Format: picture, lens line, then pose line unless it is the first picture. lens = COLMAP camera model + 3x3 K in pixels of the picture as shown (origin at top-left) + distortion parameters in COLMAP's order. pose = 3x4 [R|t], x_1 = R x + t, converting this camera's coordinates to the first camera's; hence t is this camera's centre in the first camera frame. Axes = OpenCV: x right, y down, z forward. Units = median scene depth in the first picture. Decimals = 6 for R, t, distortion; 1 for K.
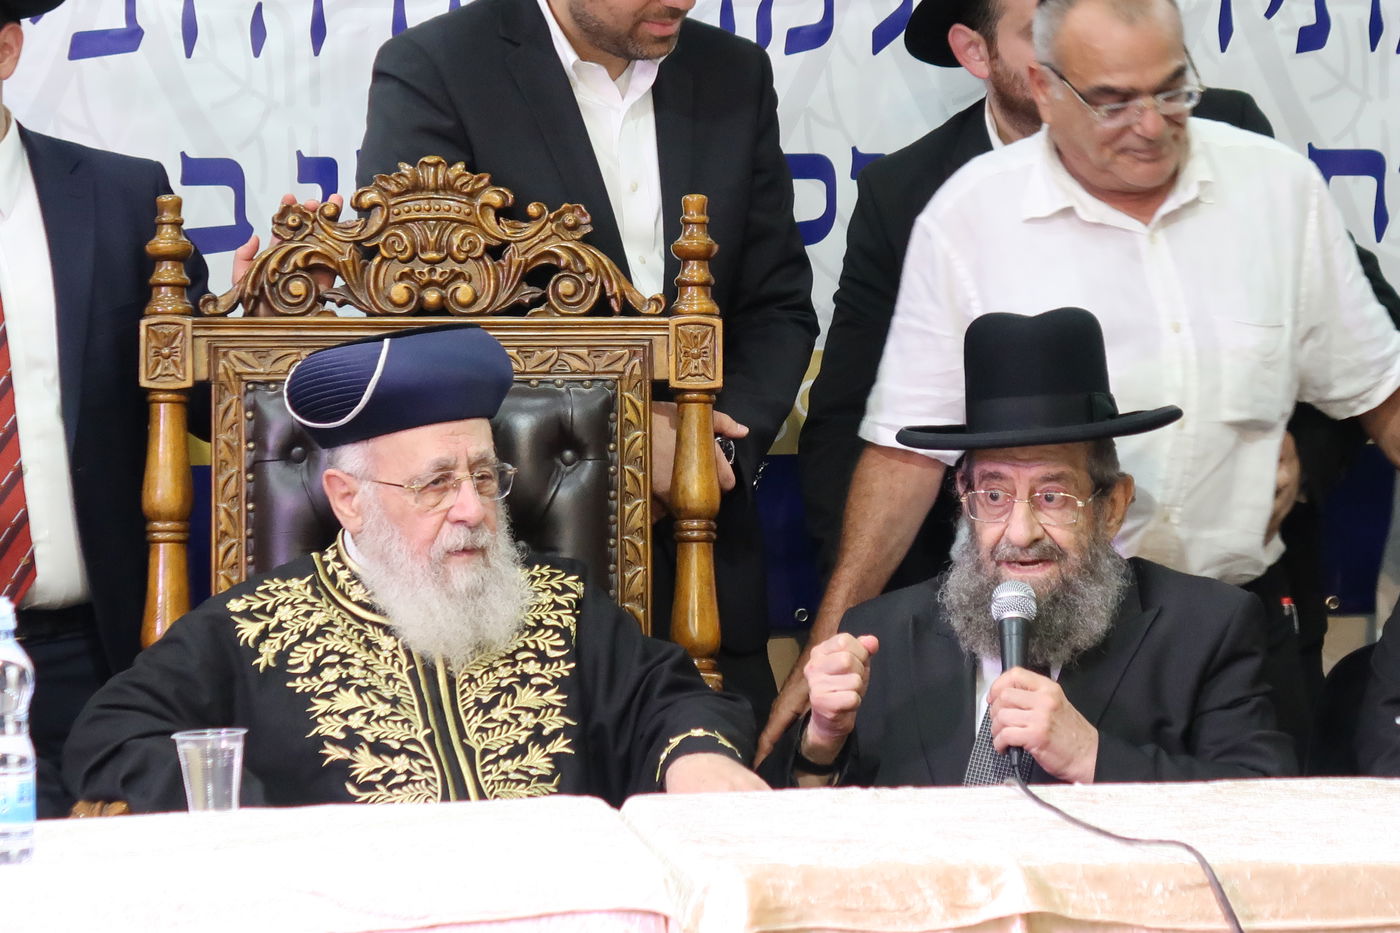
lens RADIAL K [[4946.8, 0, 701.9], [0, 4946.8, 467.1], [0, 0, 1]] dist [-0.010476, 0.562340]
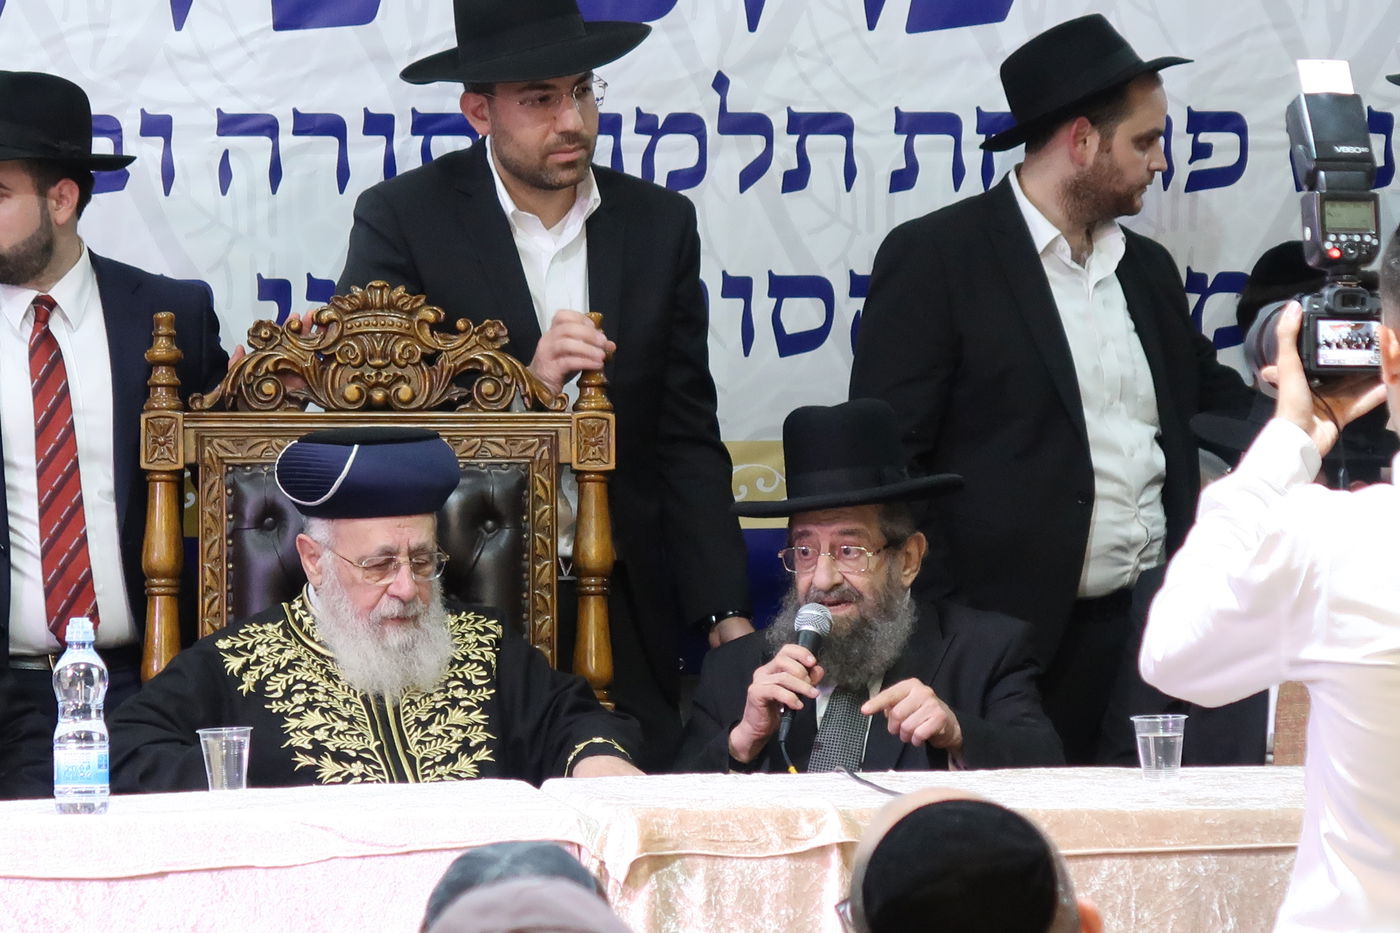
lens RADIAL K [[5343.3, 0, 700.4], [0, 5343.3, 464.9], [0, 0, 1]] dist [0.033024, -0.579195]
pose [[0.999727, 0.001135, 0.023358, -0.005656], [-0.000618, 0.999755, -0.022108, 0.012117], [-0.023377, 0.022087, 0.999483, -0.328860]]
